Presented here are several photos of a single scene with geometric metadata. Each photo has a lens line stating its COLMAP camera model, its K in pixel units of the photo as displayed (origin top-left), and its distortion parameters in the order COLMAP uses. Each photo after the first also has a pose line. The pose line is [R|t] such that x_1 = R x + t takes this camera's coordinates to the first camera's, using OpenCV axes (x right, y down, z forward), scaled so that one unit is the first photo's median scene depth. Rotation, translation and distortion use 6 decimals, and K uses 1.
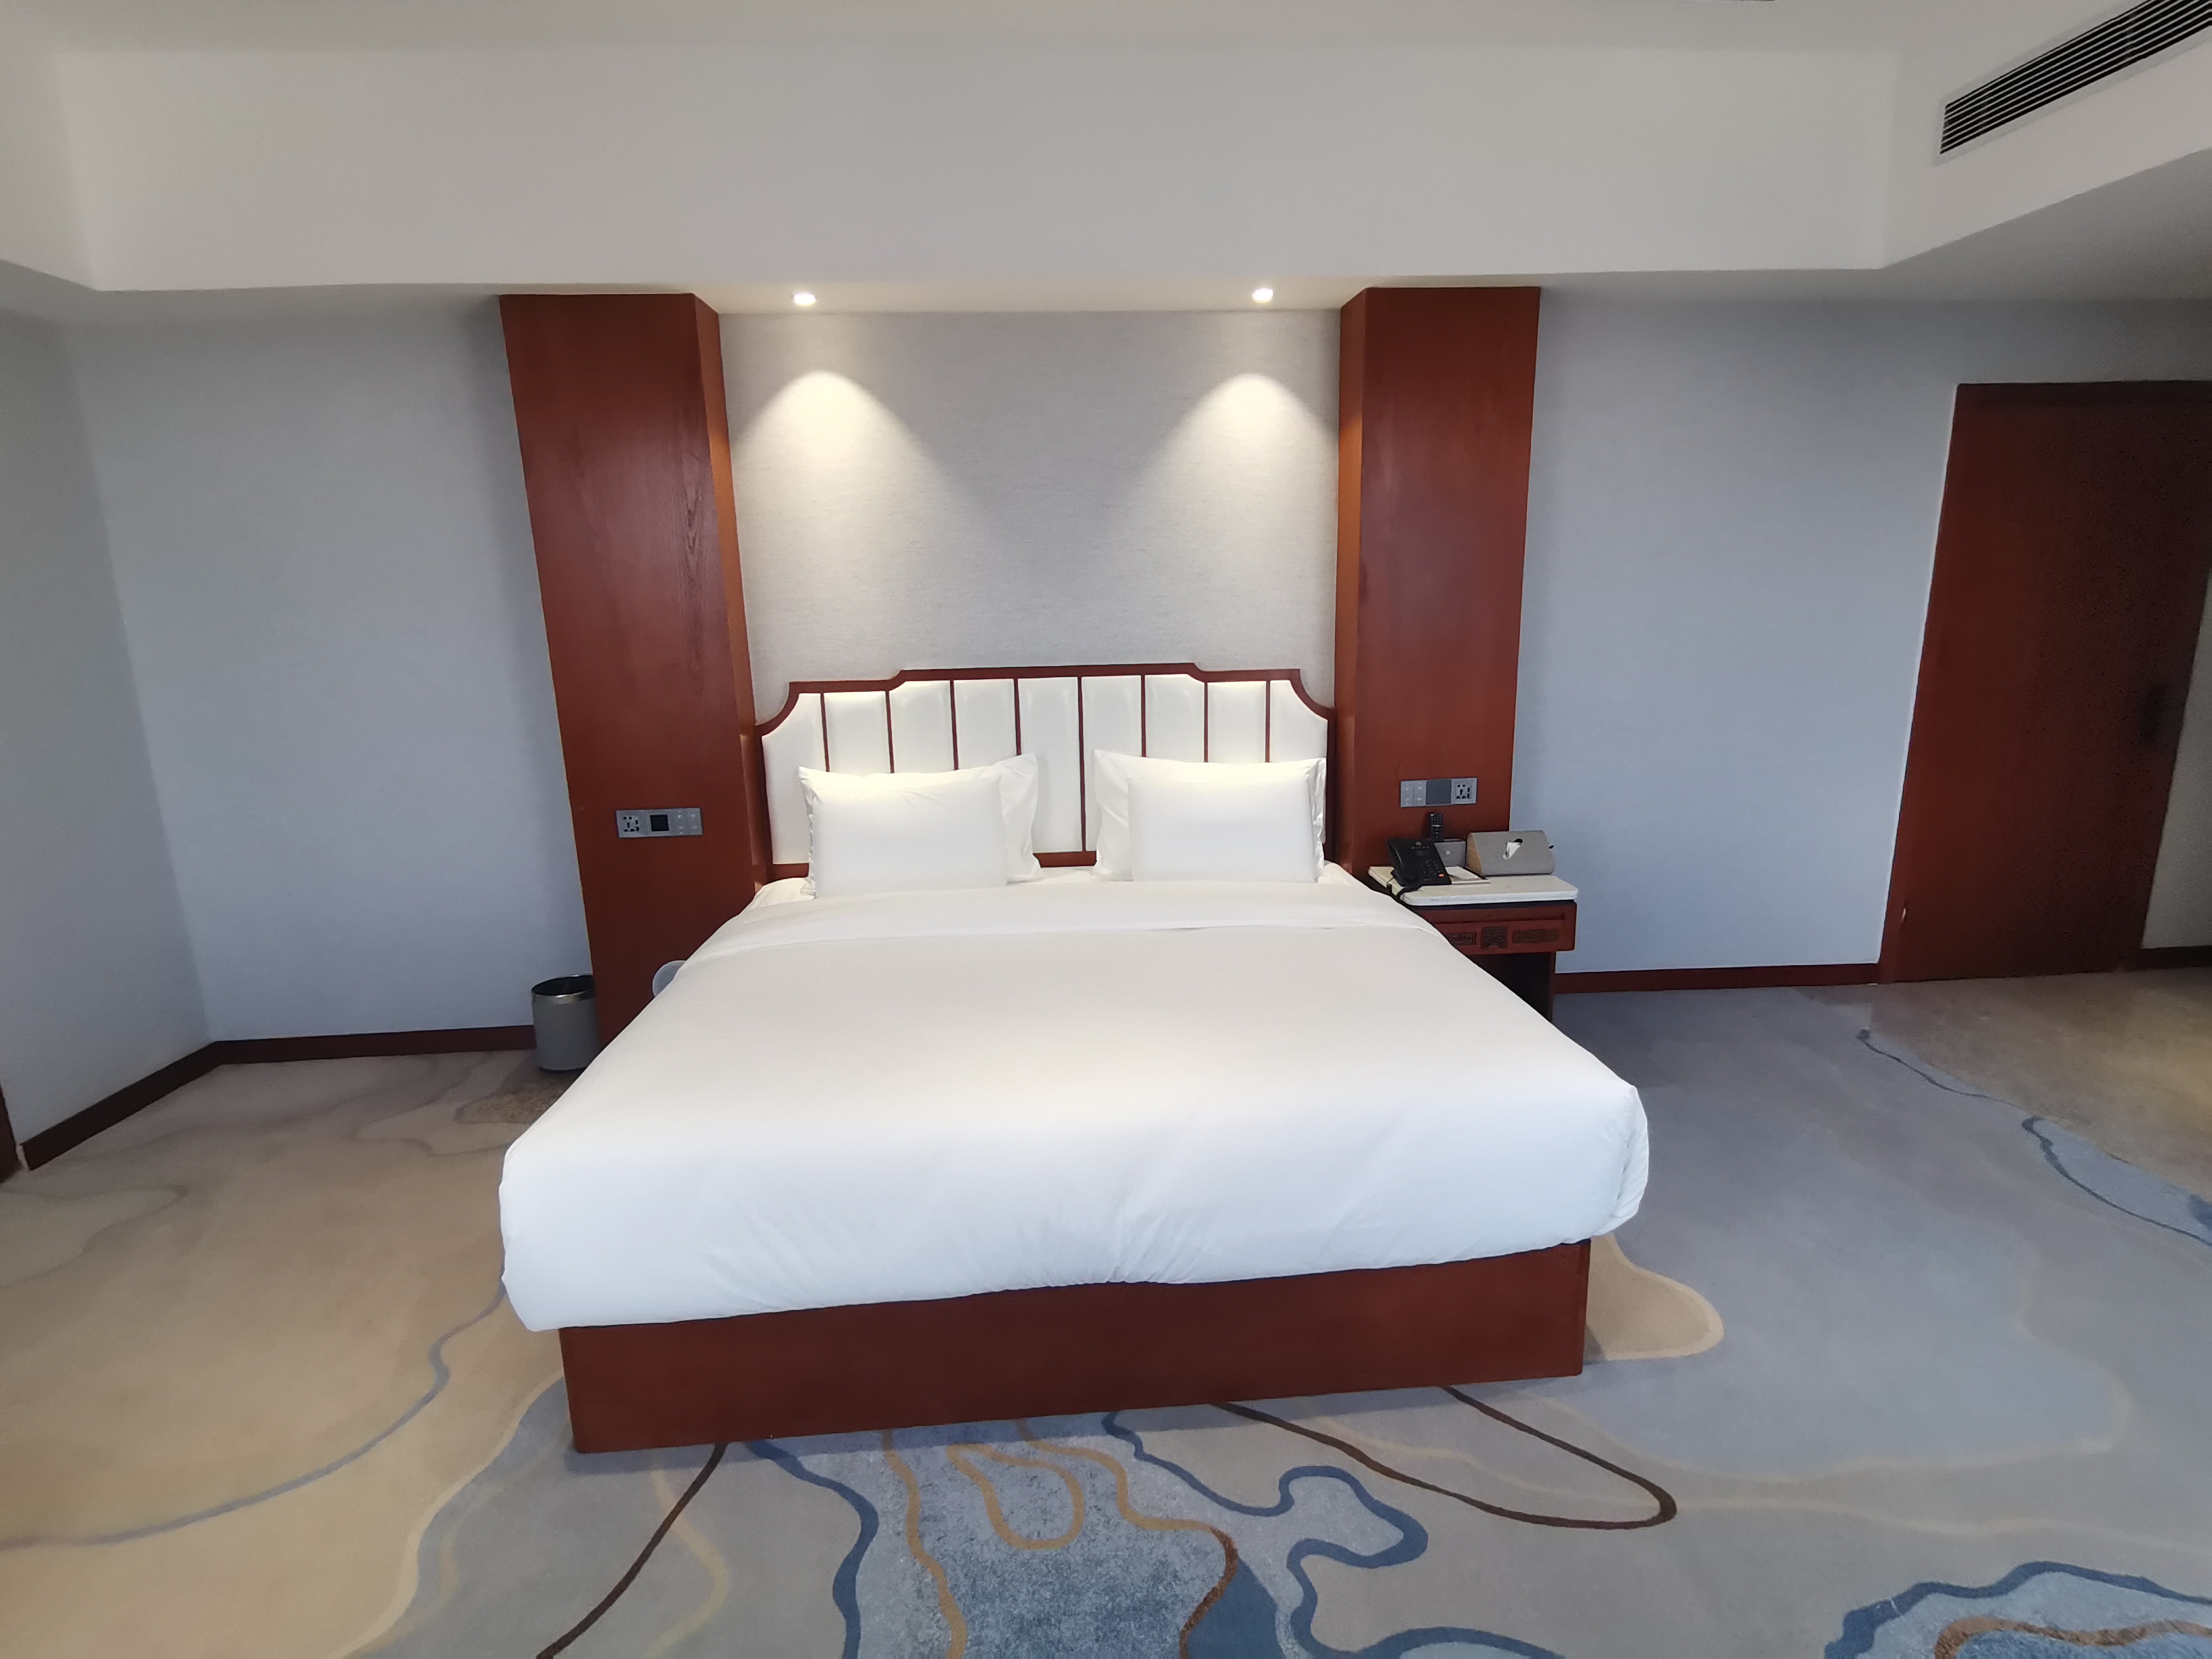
lens RADIAL K [[1127.3, 0, 1111.6], [0, 1127.3, 843.1], [0, 0, 1]] dist [0.015865, -0.002297]
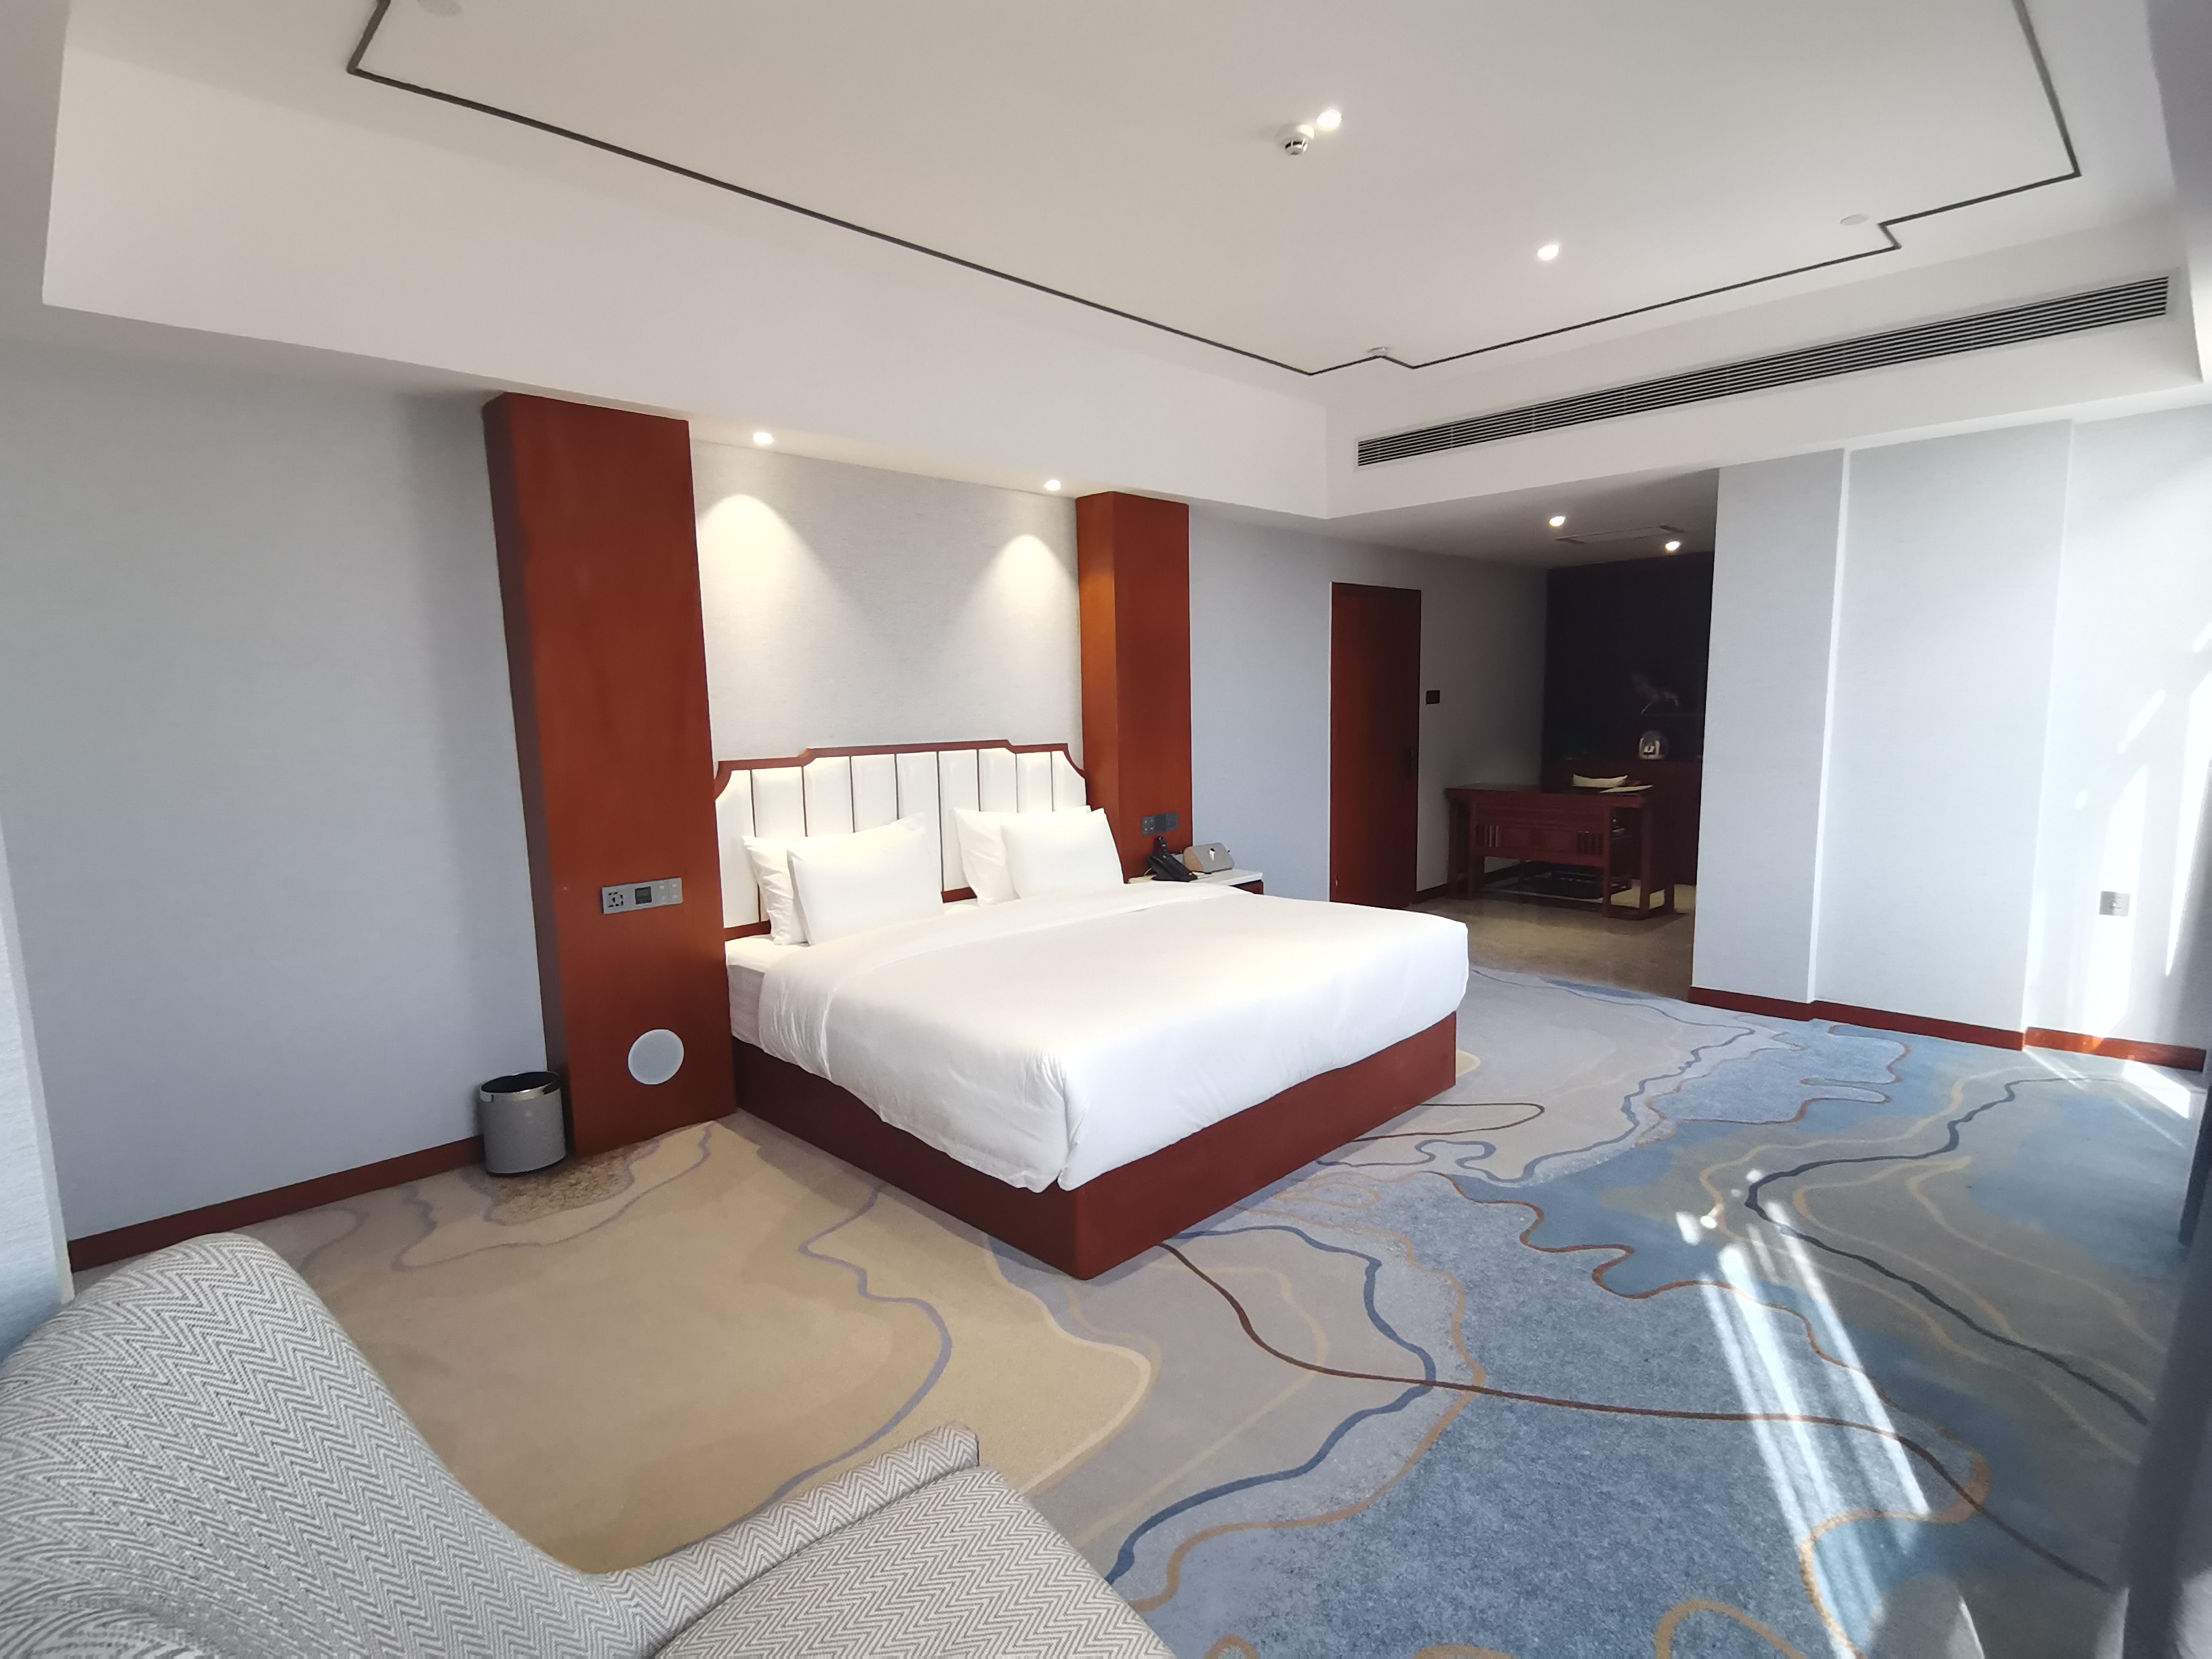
lens RADIAL K [[1127.3, 0, 1111.6], [0, 1127.3, 843.1], [0, 0, 1]] dist [0.015865, -0.002297]
pose [[0.754960, -0.075095, 0.651456, -0.735410], [0.146439, 0.987641, -0.055858, 0.054825], [-0.639211, 0.137569, 0.756627, -0.069816]]
